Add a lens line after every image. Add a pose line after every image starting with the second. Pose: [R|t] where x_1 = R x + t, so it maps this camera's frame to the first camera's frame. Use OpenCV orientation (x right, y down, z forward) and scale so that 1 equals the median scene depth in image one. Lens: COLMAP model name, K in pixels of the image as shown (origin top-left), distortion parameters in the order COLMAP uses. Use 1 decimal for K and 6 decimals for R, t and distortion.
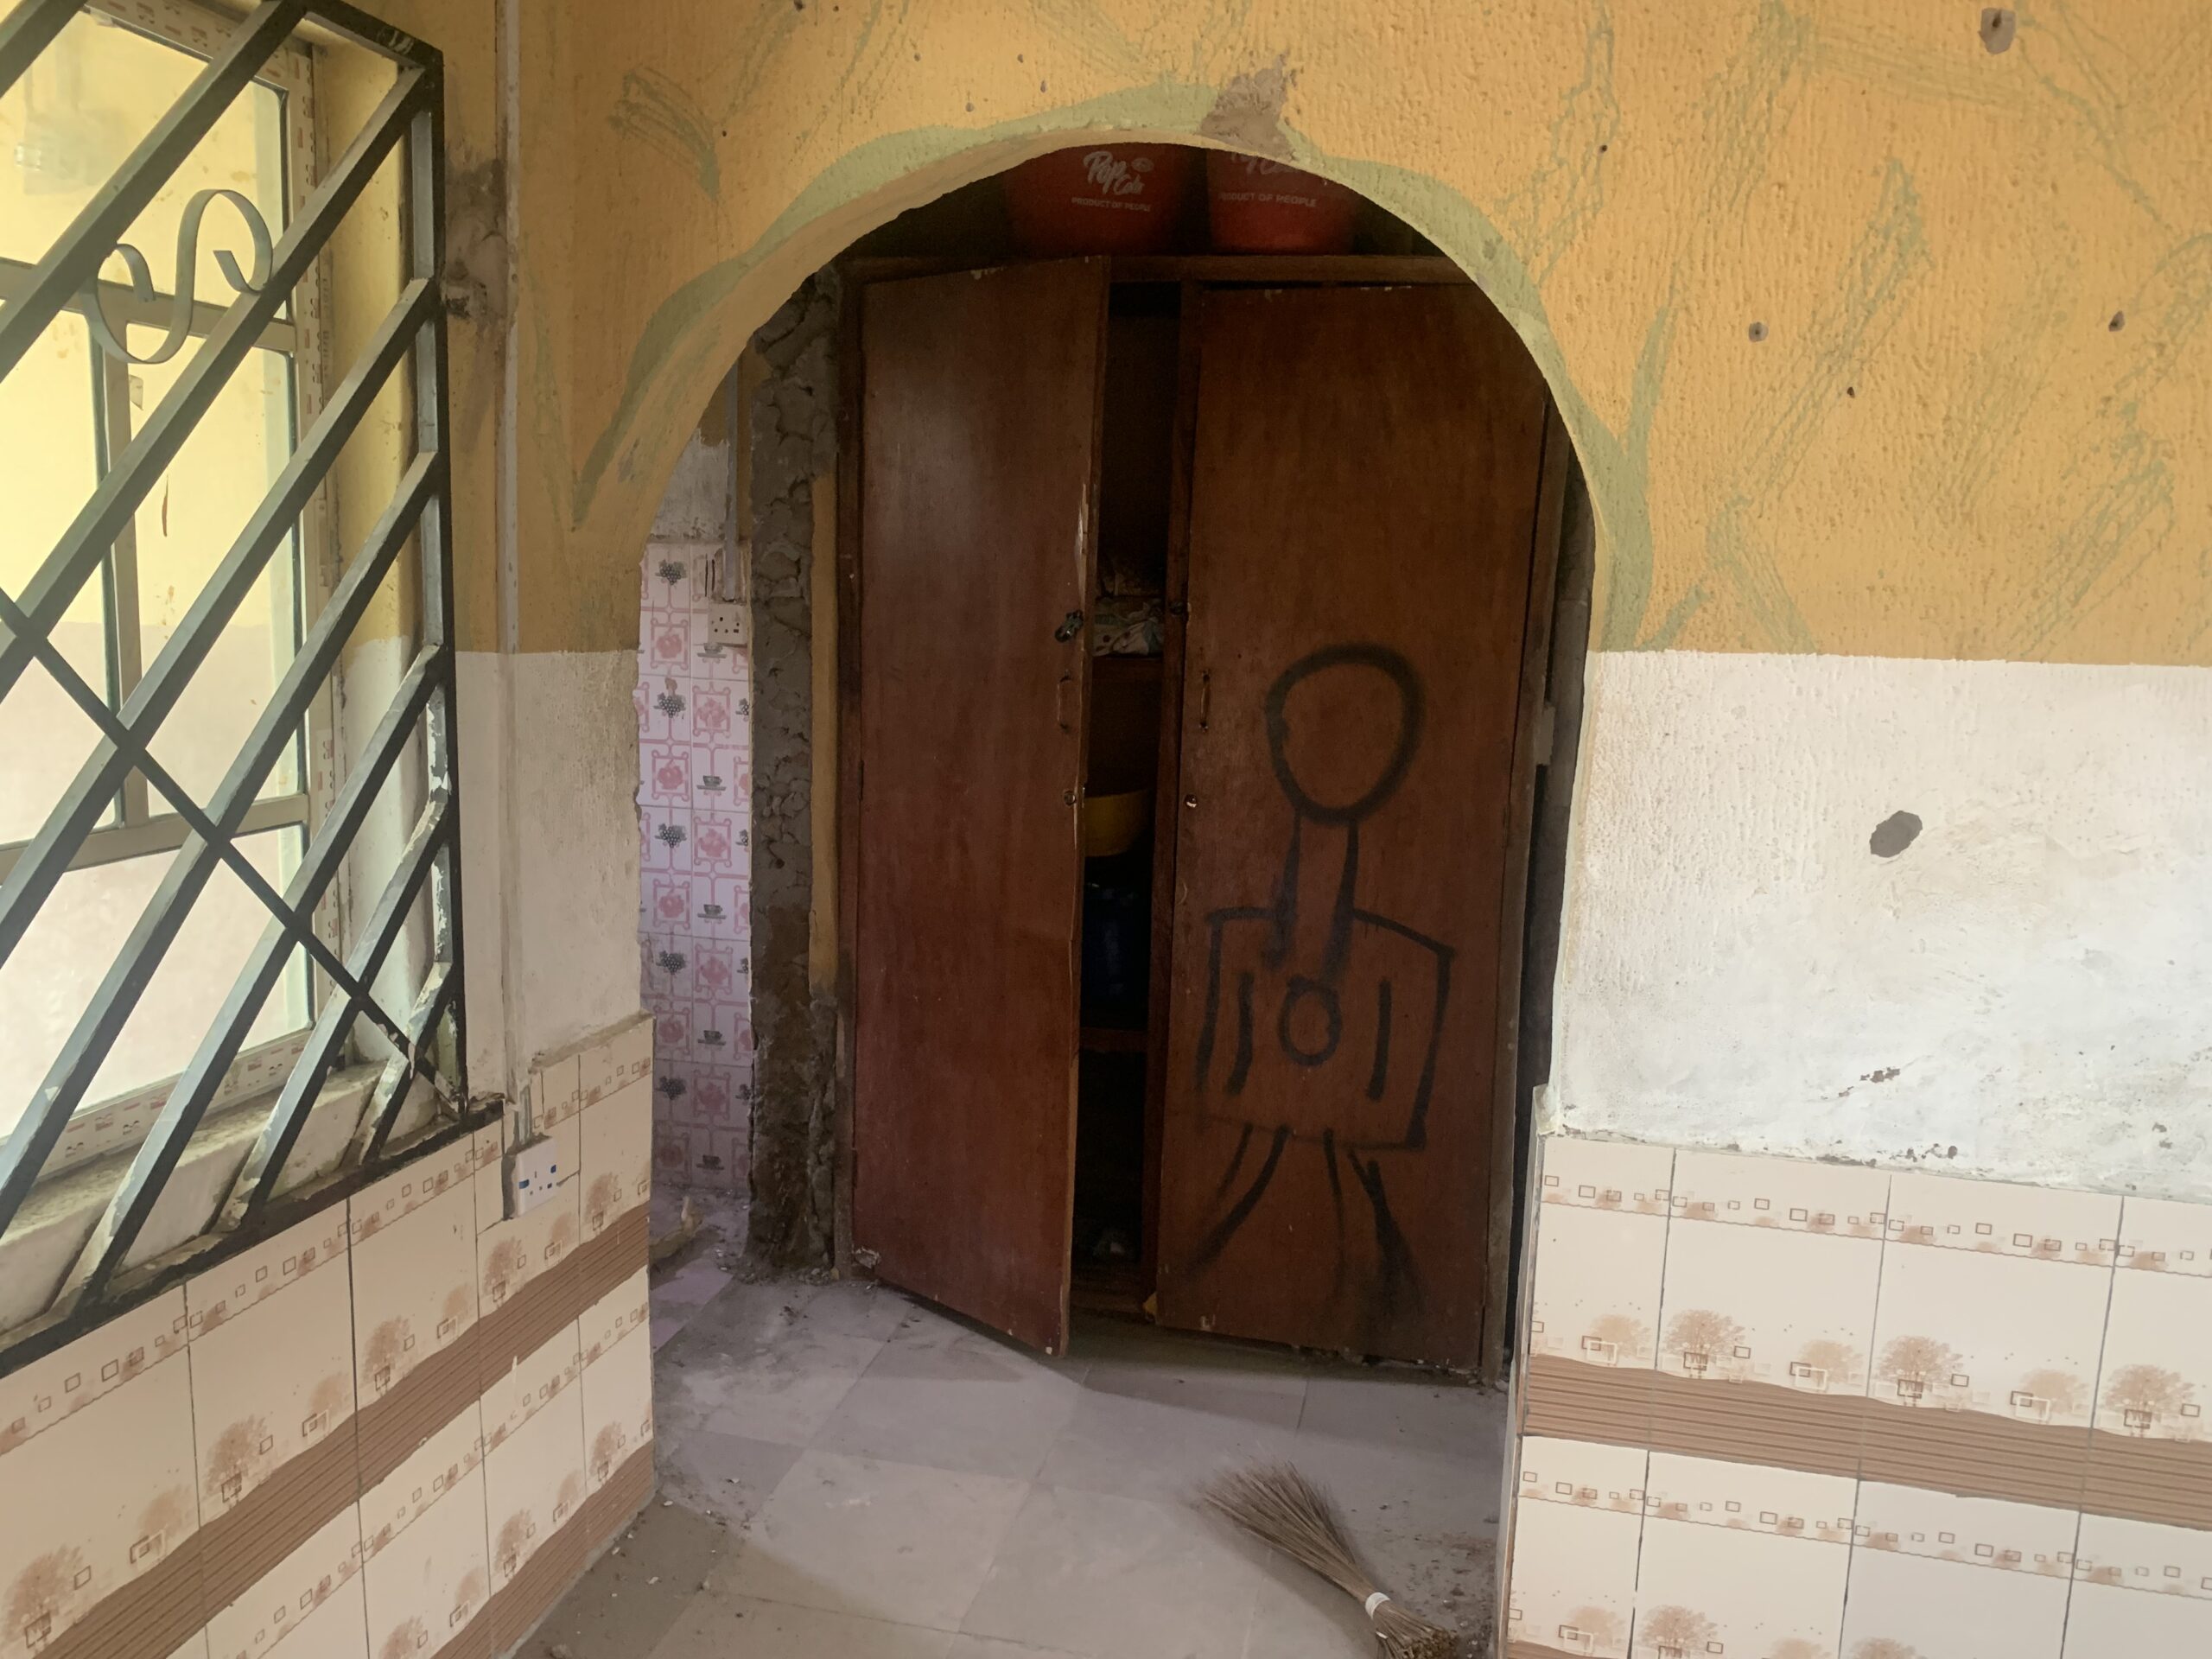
lens RADIAL K [[1661.5, 0, 1106.0], [0, 1661.5, 829.5], [0, 0, 1]] dist [0.008287, -0.020012]
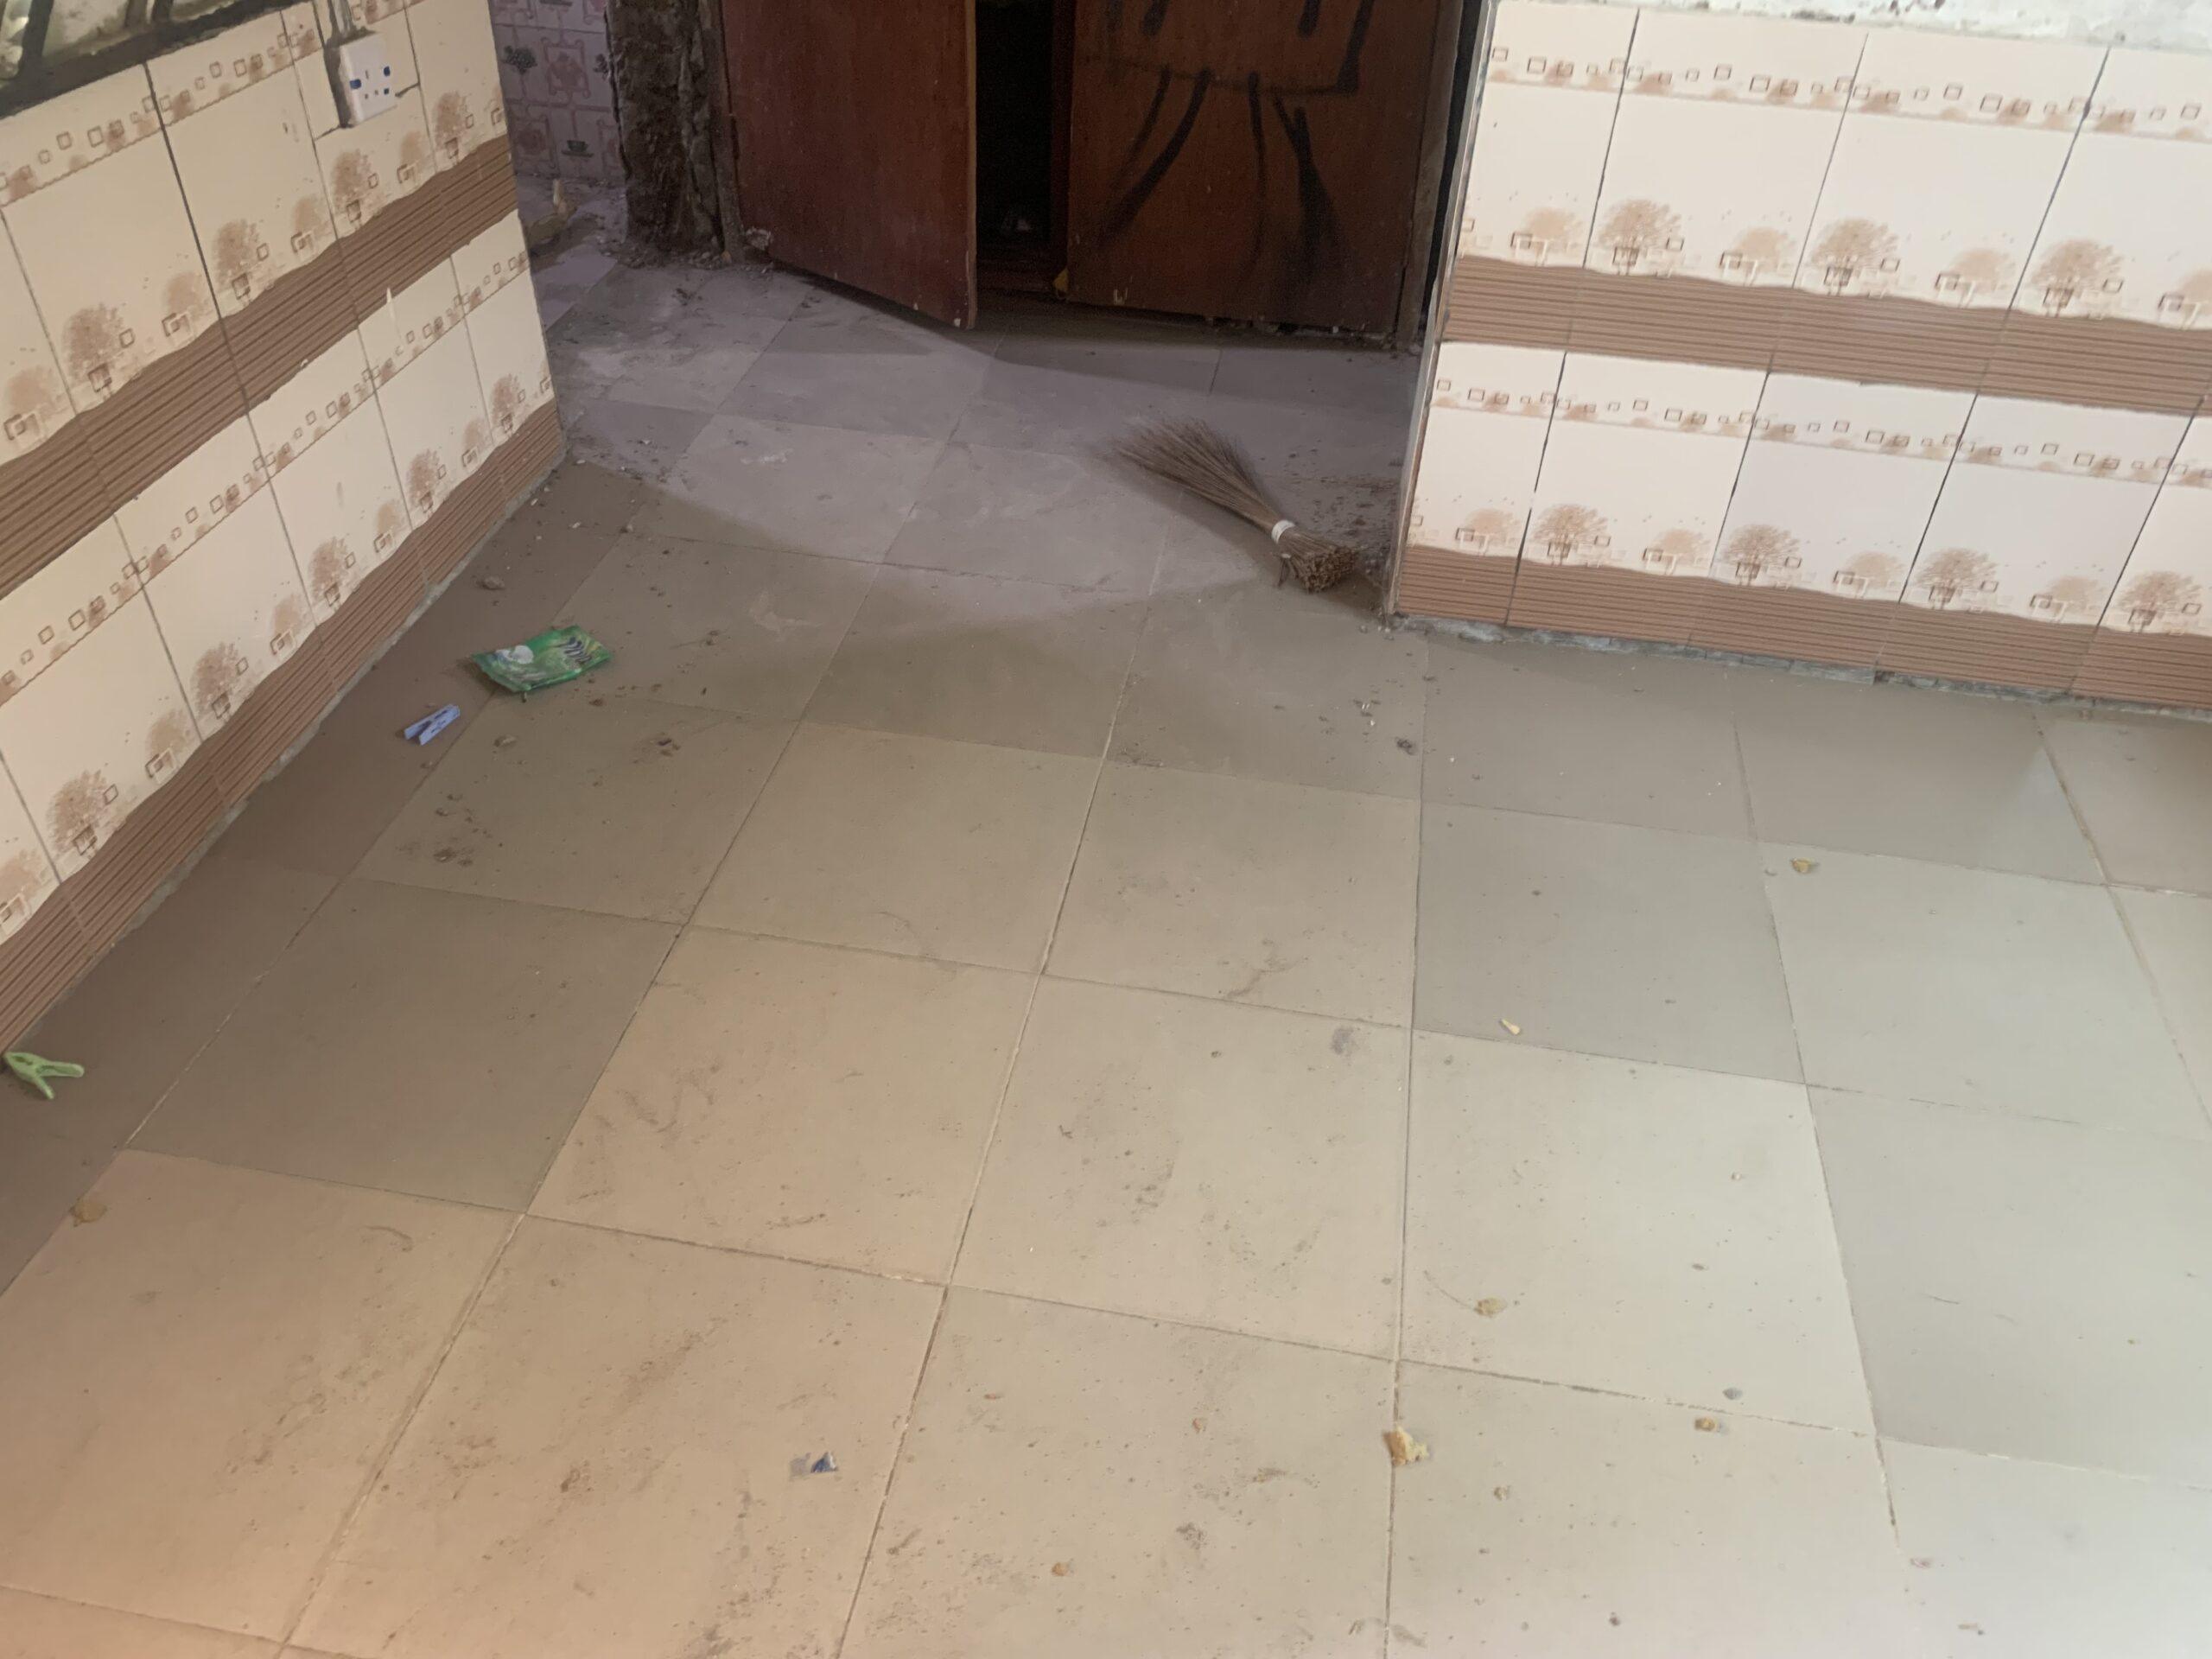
lens RADIAL K [[1648.8, 0, 1106.0], [0, 1648.8, 829.5], [0, 0, 1]] dist [0.000093, -0.002846]
pose [[0.998309, -0.029977, 0.049804, -0.004805], [0.001784, 0.872166, 0.489207, 0.114429], [-0.058102, -0.488291, 0.870745, 0.013920]]
